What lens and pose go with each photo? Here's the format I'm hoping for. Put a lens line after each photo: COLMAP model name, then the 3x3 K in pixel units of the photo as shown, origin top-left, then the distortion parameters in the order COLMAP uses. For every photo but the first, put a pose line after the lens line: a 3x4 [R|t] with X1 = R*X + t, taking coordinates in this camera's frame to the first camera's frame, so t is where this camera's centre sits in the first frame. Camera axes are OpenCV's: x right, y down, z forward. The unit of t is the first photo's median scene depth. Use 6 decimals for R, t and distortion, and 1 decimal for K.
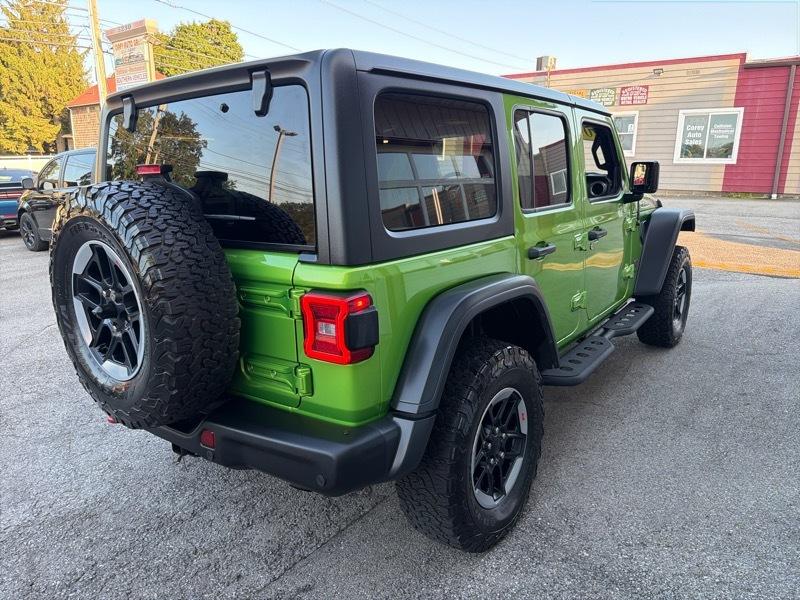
lens RADIAL K [[582.6, 0, 400.5], [0, 582.6, 300.7], [0, 0, 1]] dist [0.003387, -0.009599]
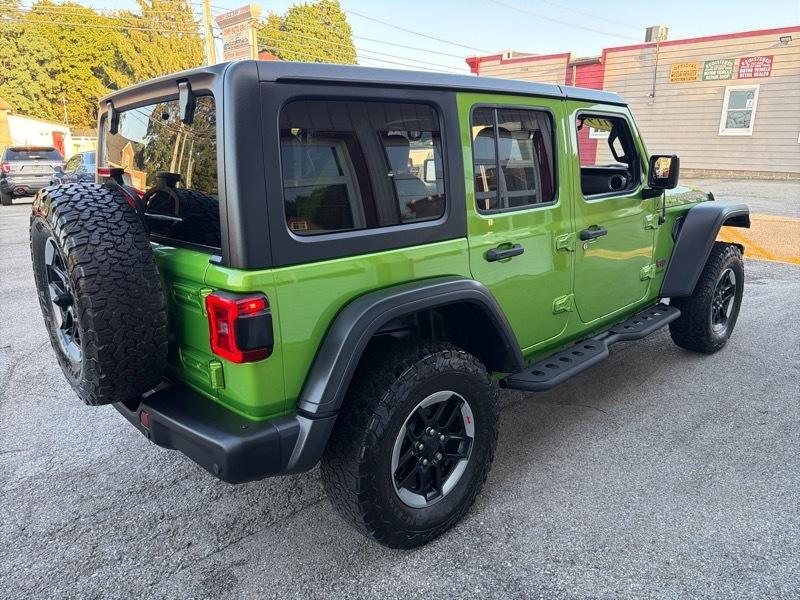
lens RADIAL K [[582.8, 0, 398.7], [0, 582.8, 301.4], [0, 0, 1]] dist [0.000923, -0.006616]
pose [[0.982854, 0.046733, -0.178363, 0.258350], [-0.039849, 0.998323, 0.041986, -0.040155], [0.180026, -0.034158, 0.983069, 0.008257]]
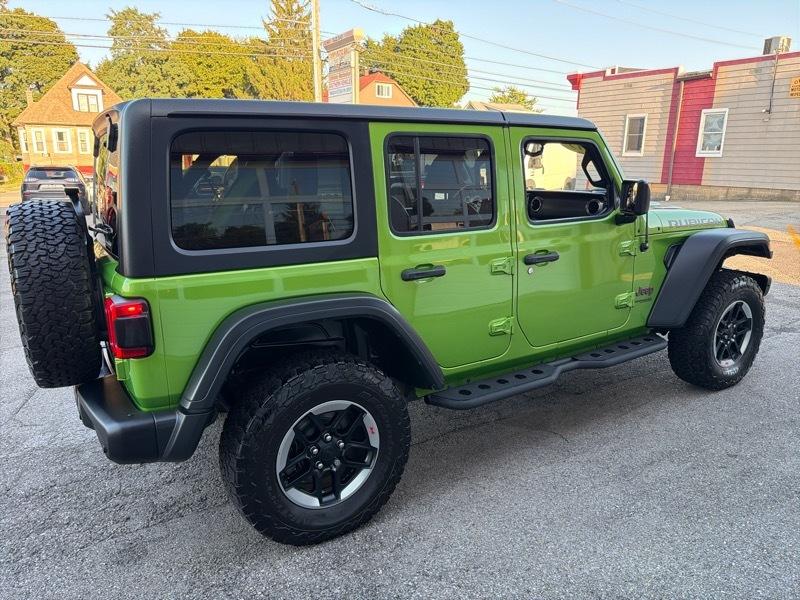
lens RADIAL K [[582.6, 0, 400.5], [0, 582.6, 300.7], [0, 0, 1]] dist [0.003387, -0.009599]
pose [[0.929903, 0.090367, -0.356531, 0.602512], [-0.086591, 0.995889, 0.026574, -0.064781], [0.357467, 0.006161, 0.933905, 0.043141]]
